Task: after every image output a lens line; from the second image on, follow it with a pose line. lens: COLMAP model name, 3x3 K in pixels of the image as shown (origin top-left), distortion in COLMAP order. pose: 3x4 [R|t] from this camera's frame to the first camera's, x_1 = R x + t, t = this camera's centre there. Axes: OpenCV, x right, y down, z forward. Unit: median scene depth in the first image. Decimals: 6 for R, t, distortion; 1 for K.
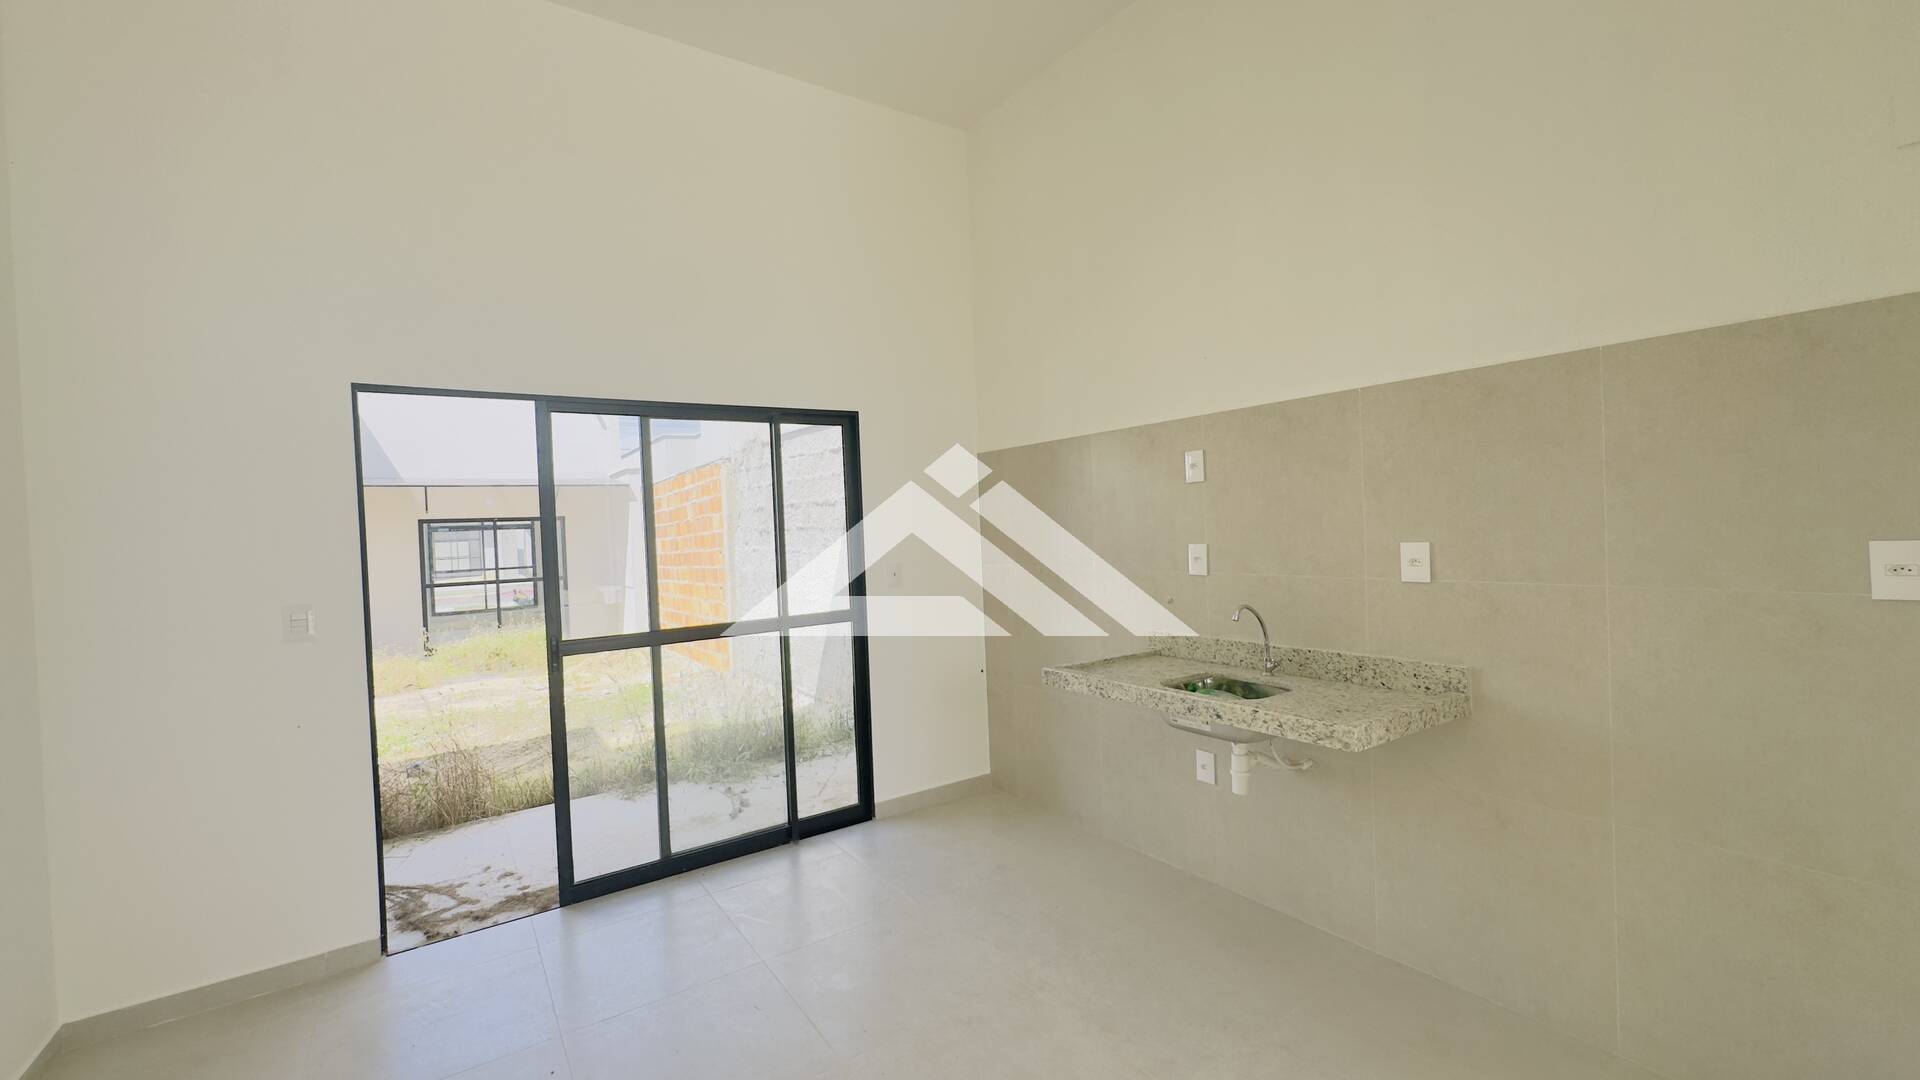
lens RADIAL K [[764.2, 0, 960.8], [0, 764.2, 538.4], [0, 0, 1]] dist [0.004947, 0.000155]
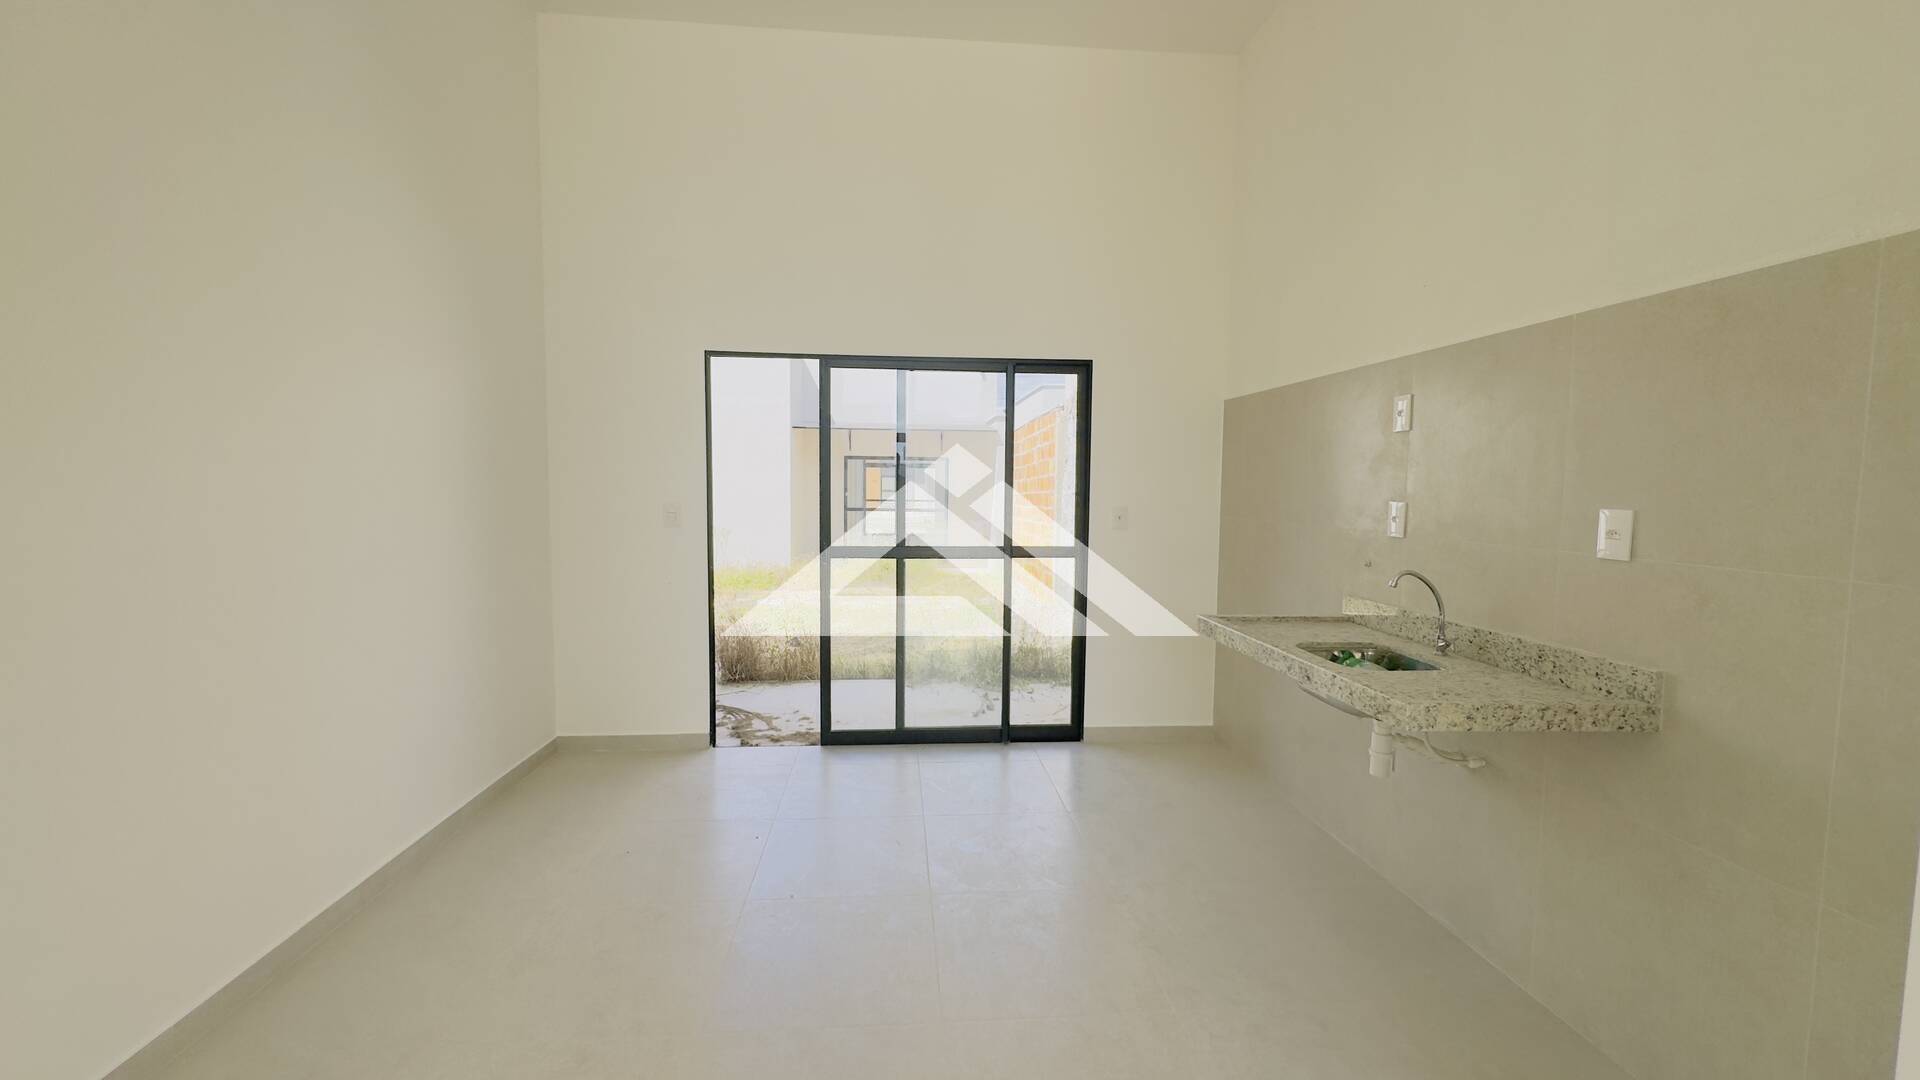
lens RADIAL K [[764.2, 0, 959.6], [0, 764.2, 538.9], [0, 0, 1]] dist [0.004947, 0.000155]
pose [[0.869911, 0.086325, -0.485595, 0.302788], [-0.054686, 0.995375, 0.078983, 0.007597], [0.490167, -0.042153, 0.870609, -0.019793]]
